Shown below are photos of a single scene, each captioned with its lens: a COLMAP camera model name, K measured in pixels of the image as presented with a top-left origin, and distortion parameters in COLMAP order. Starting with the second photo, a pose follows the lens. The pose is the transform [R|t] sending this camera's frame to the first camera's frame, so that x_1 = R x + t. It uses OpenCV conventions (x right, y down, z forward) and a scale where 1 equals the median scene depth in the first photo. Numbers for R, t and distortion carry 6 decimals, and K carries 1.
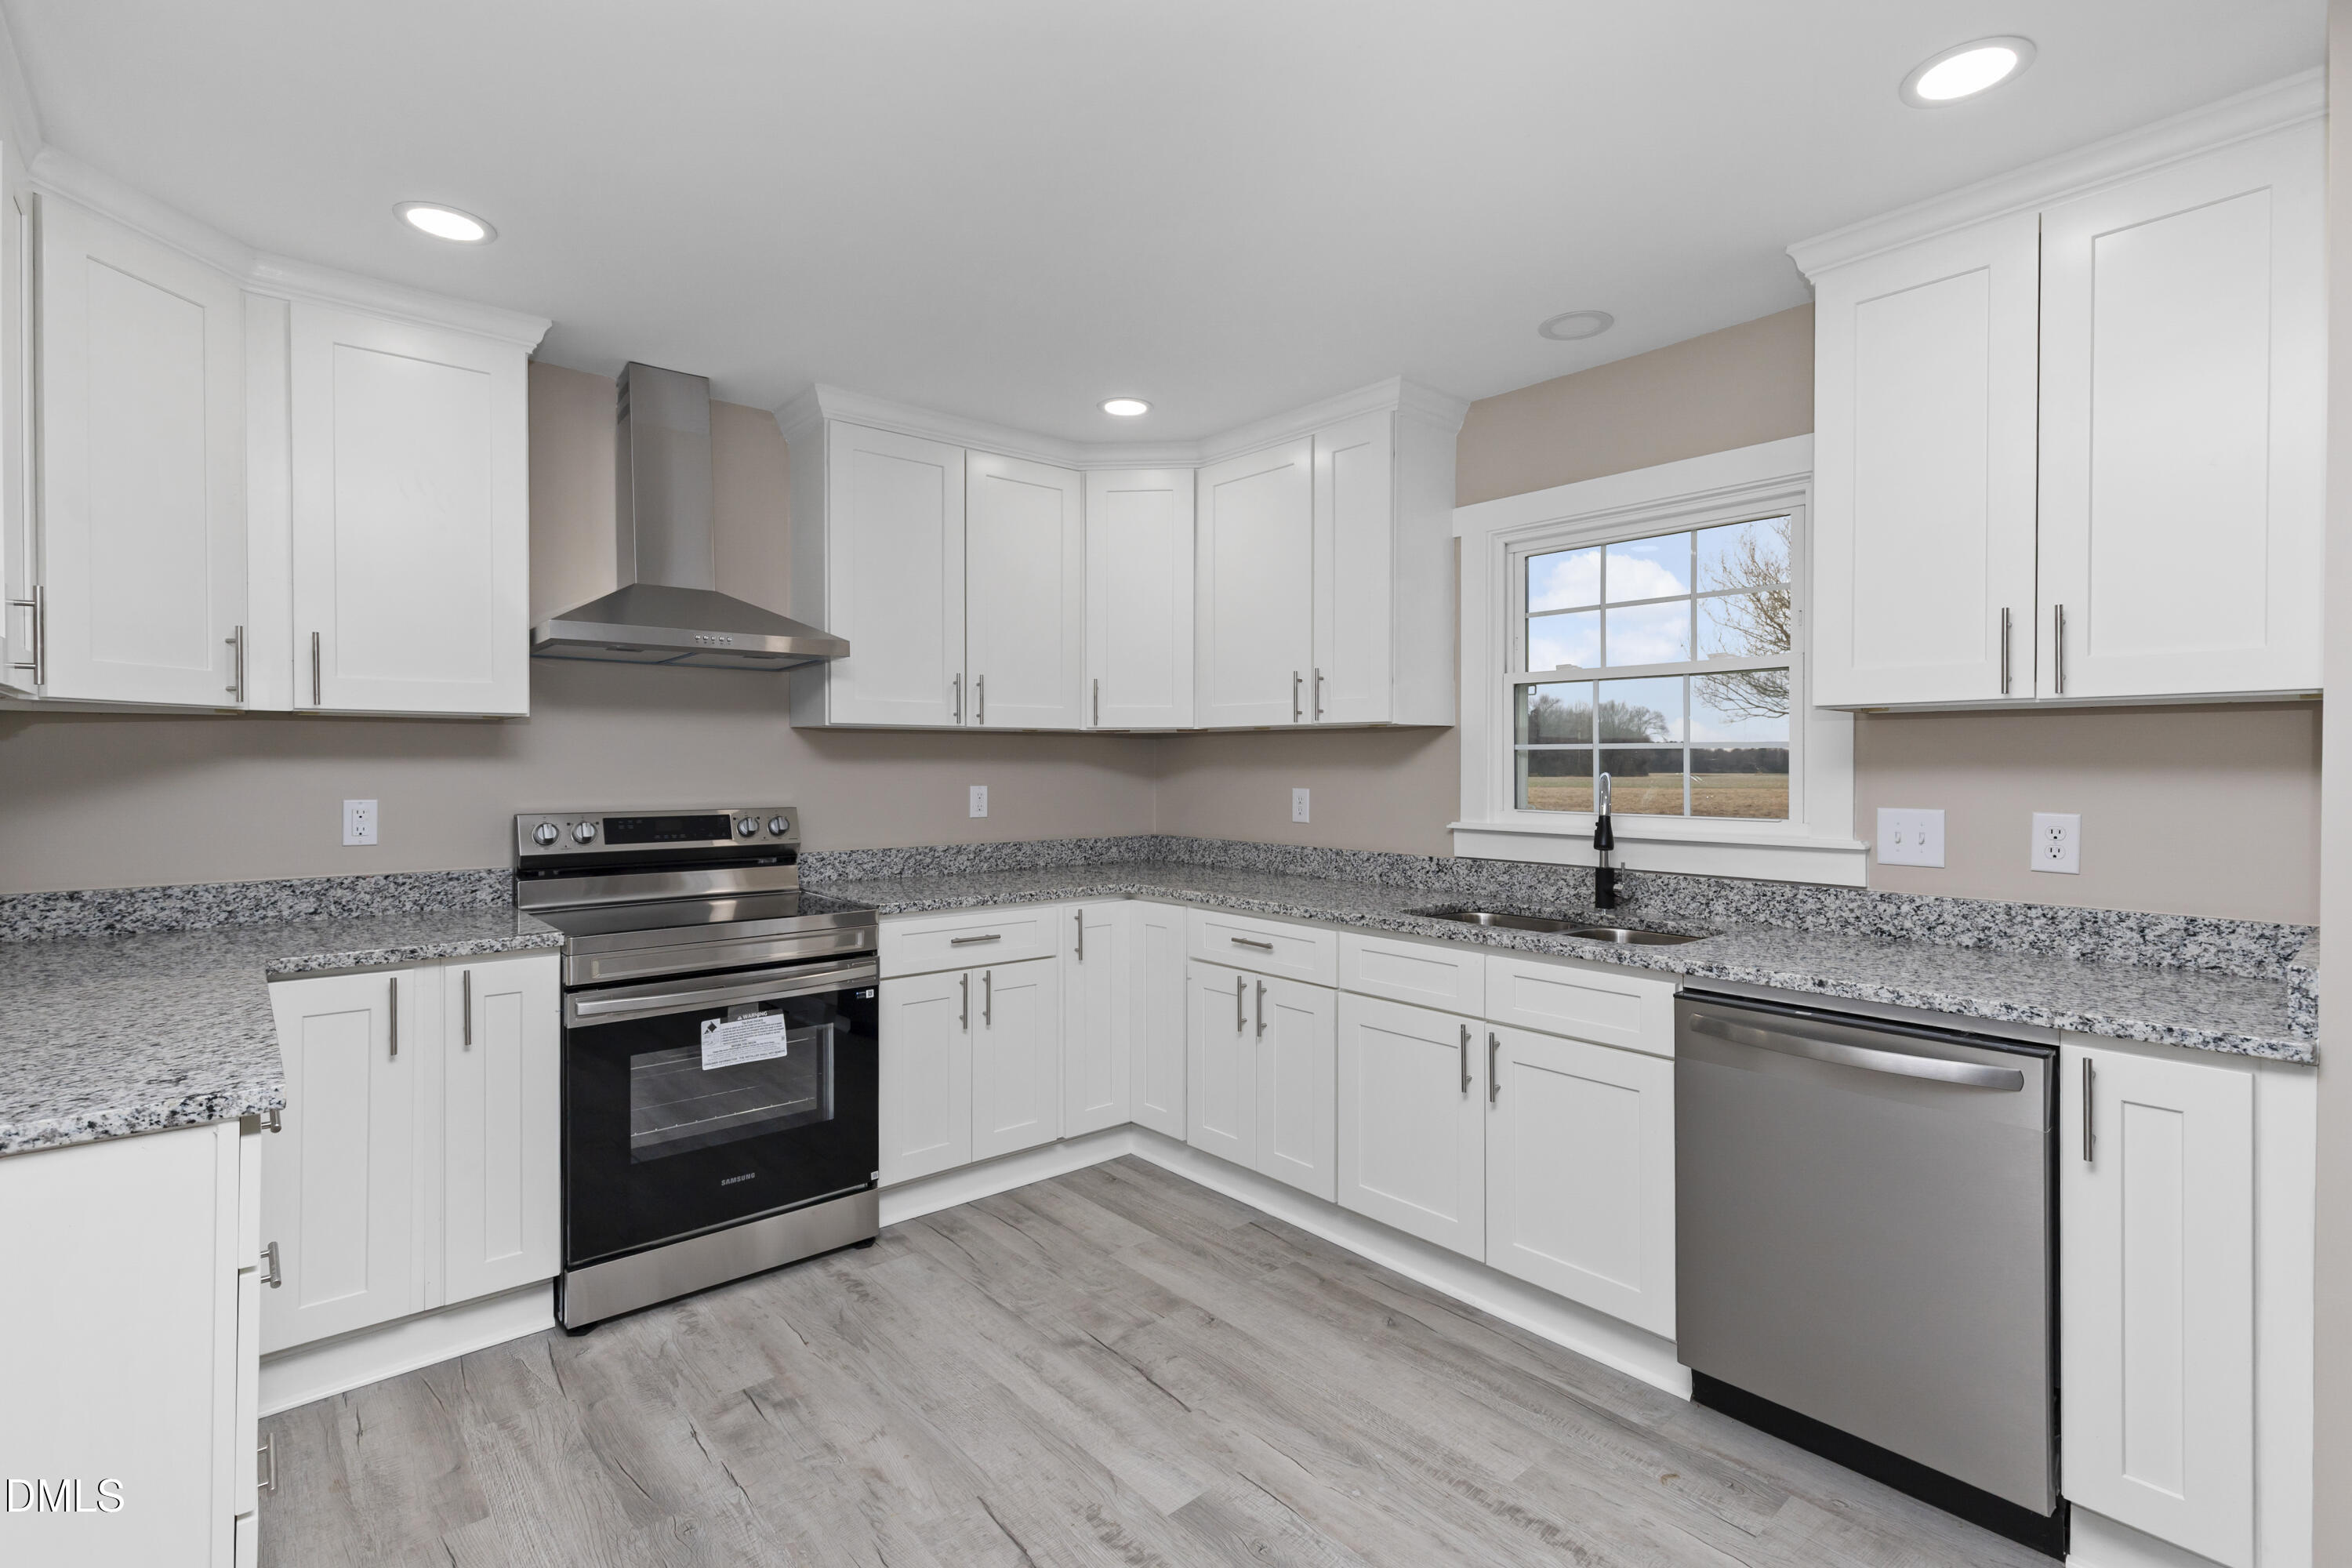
lens RADIAL K [[1075.0, 0, 1187.1], [0, 1075.0, 760.9], [0, 0, 1]] dist [0.012461, -0.004182]
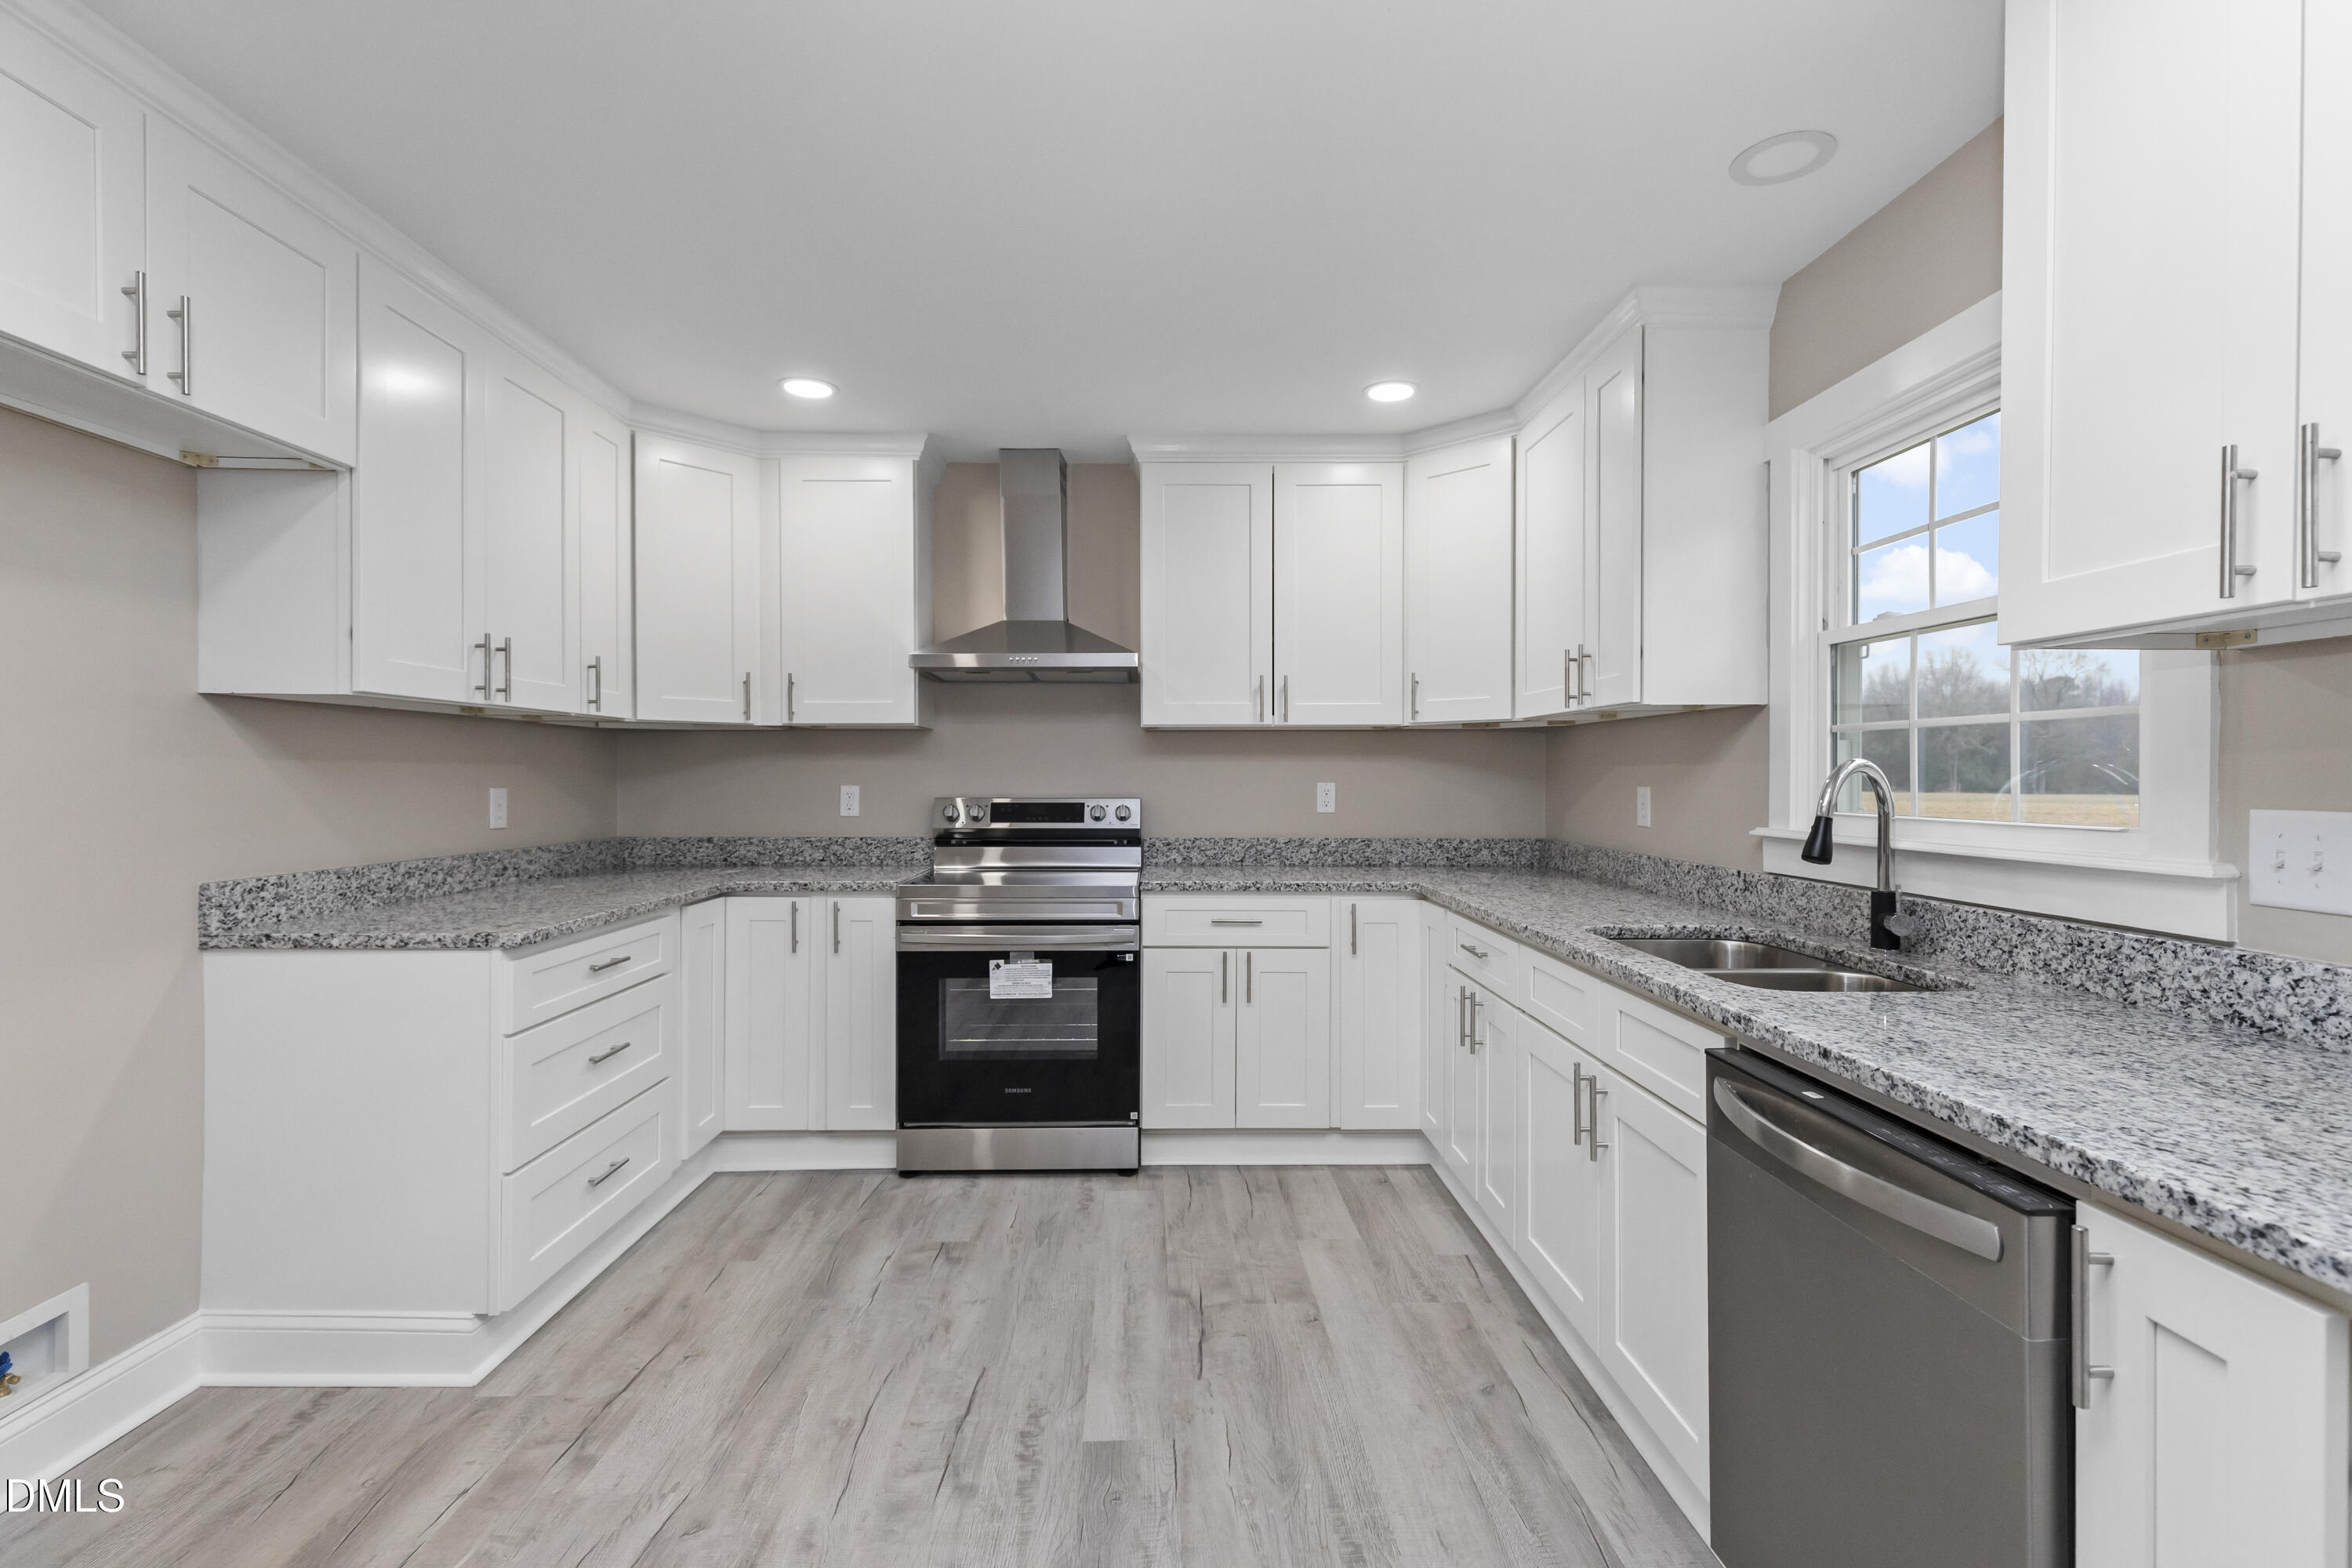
lens RADIAL K [[1075.0, 0, 1192.0], [0, 1075.0, 773.2], [0, 0, 1]] dist [0.012461, -0.004182]
pose [[0.772766, -0.002233, -0.634687, 0.543641], [0.002178, 0.999997, -0.000866, 0.022358], [0.634687, -0.000714, 0.772769, 0.169371]]
